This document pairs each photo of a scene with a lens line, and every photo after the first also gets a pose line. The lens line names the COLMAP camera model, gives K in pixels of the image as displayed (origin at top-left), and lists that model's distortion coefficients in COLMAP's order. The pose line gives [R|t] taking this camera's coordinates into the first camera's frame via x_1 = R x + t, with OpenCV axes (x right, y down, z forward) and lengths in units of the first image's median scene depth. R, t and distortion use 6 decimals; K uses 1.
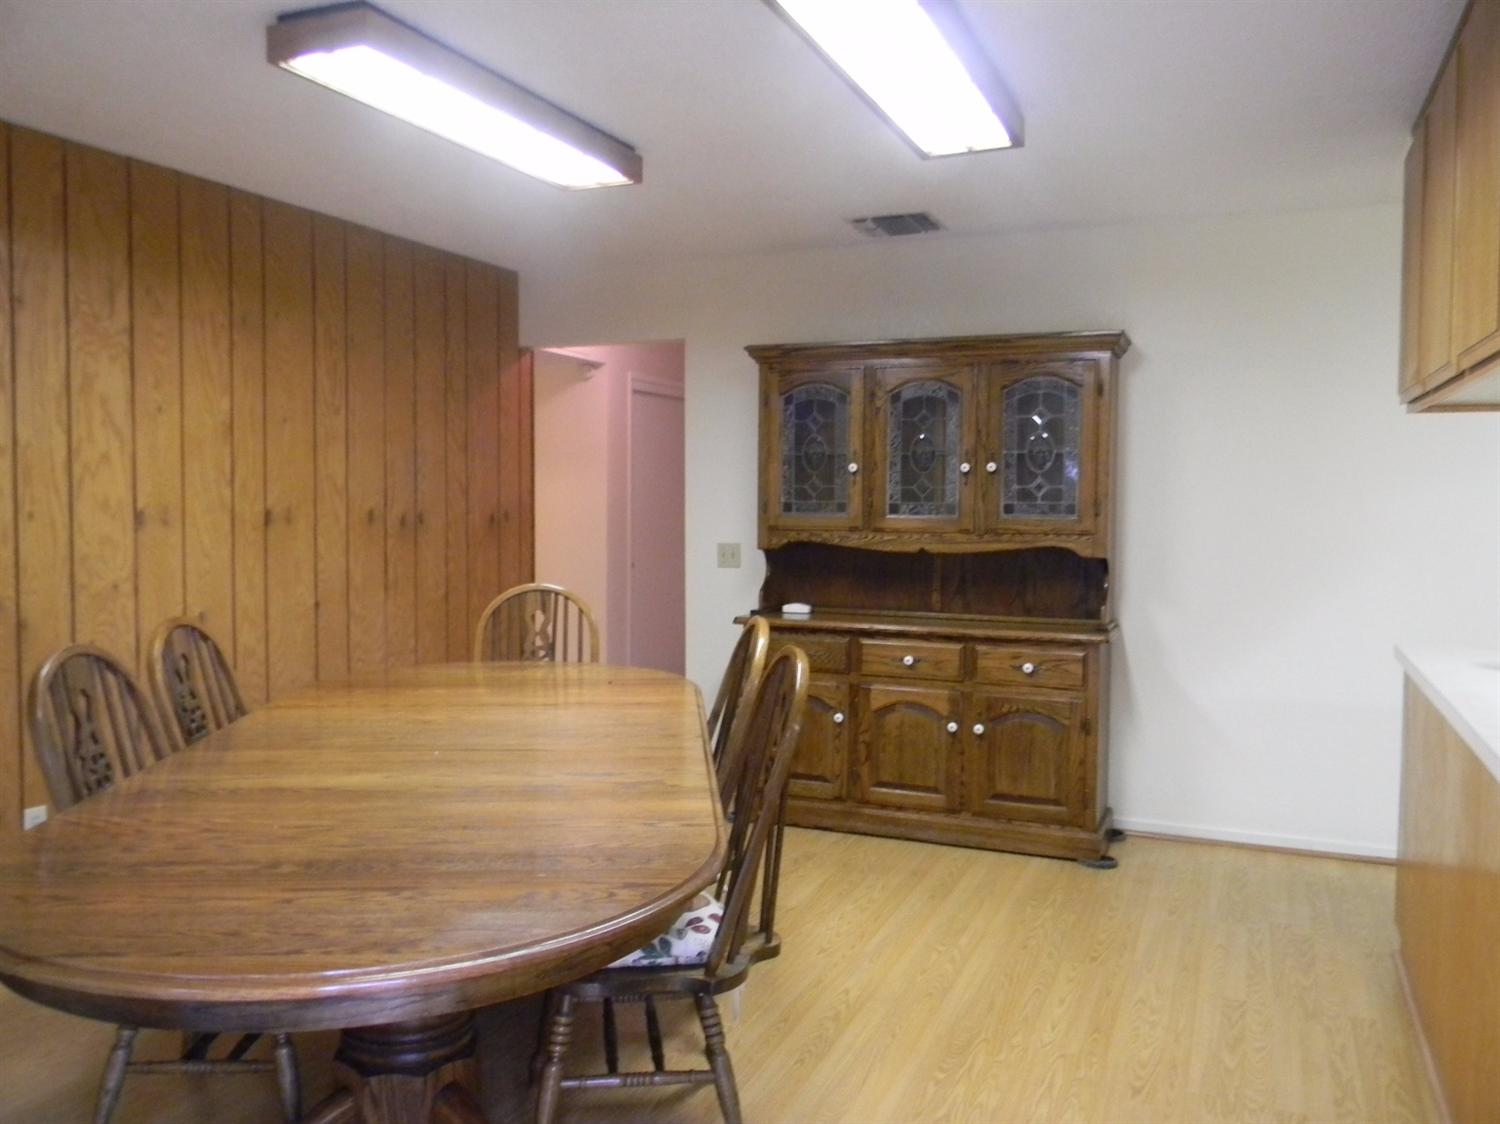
lens RADIAL K [[1217.6, 0, 754.3], [0, 1217.6, 557.4], [0, 0, 1]] dist [0.006414, -0.011587]
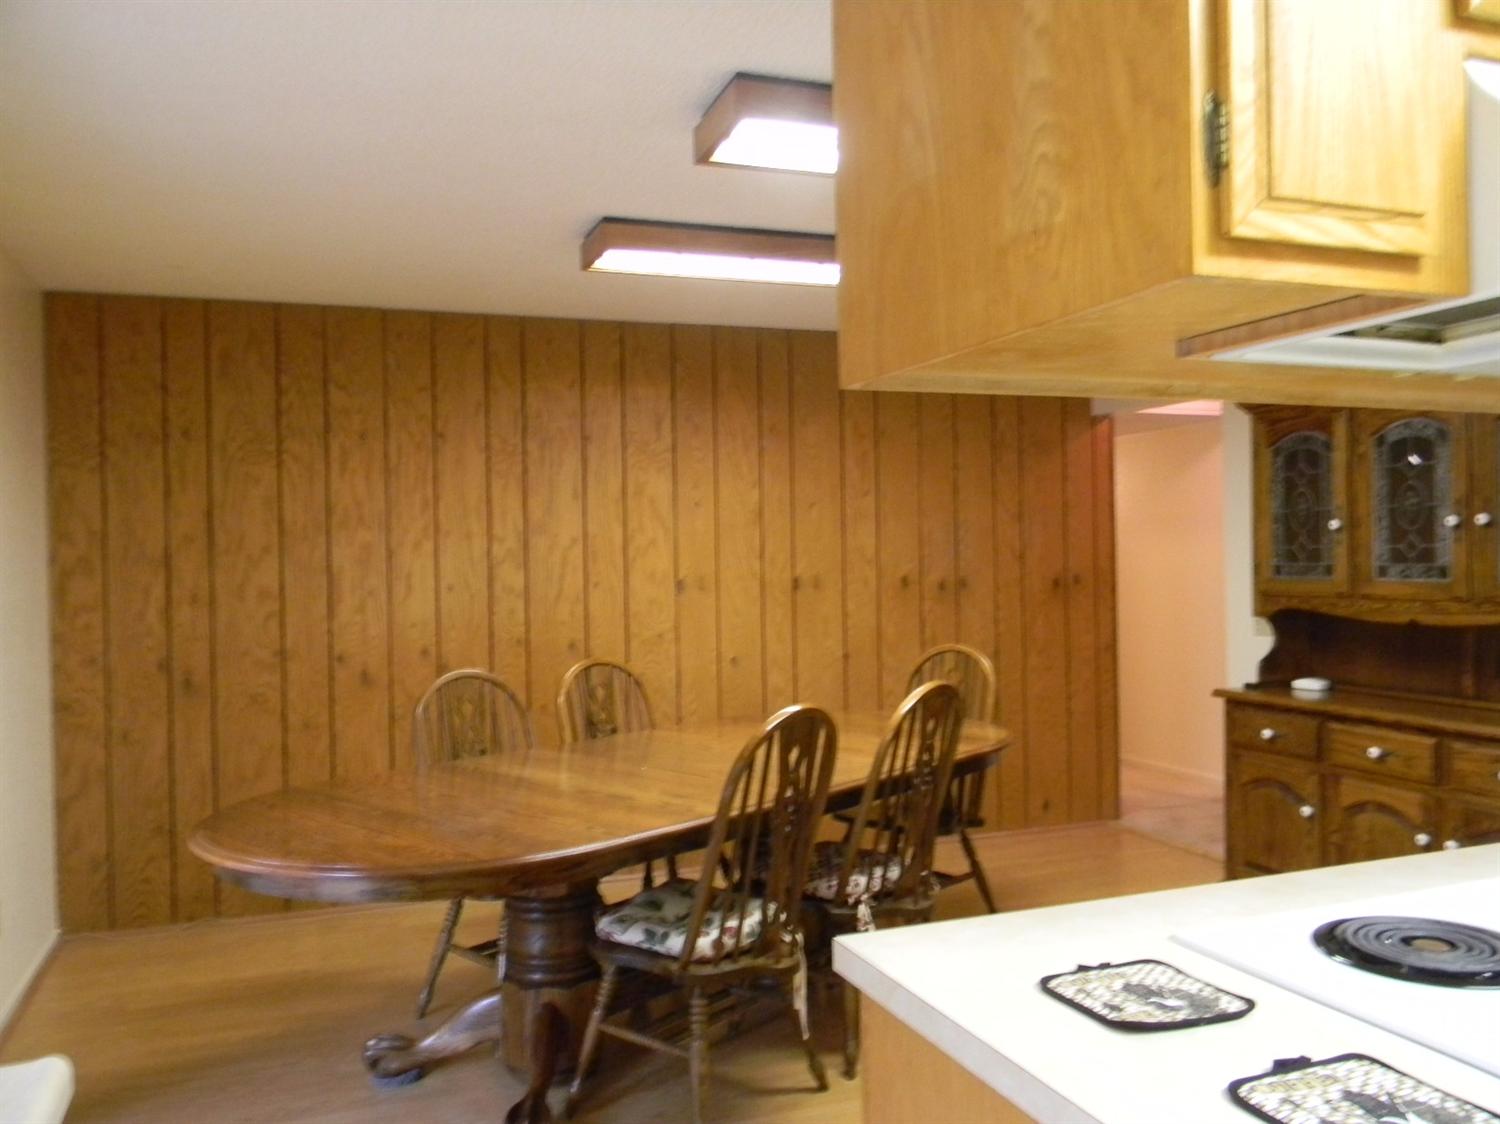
lens RADIAL K [[1217.6, 0, 753.6], [0, 1217.6, 562.3], [0, 0, 1]] dist [0.006414, -0.011587]
pose [[0.685835, -0.013240, -0.727636, 0.443568], [-0.016609, 0.999289, -0.033838, -0.010993], [0.727567, 0.035293, 0.685128, 0.107591]]
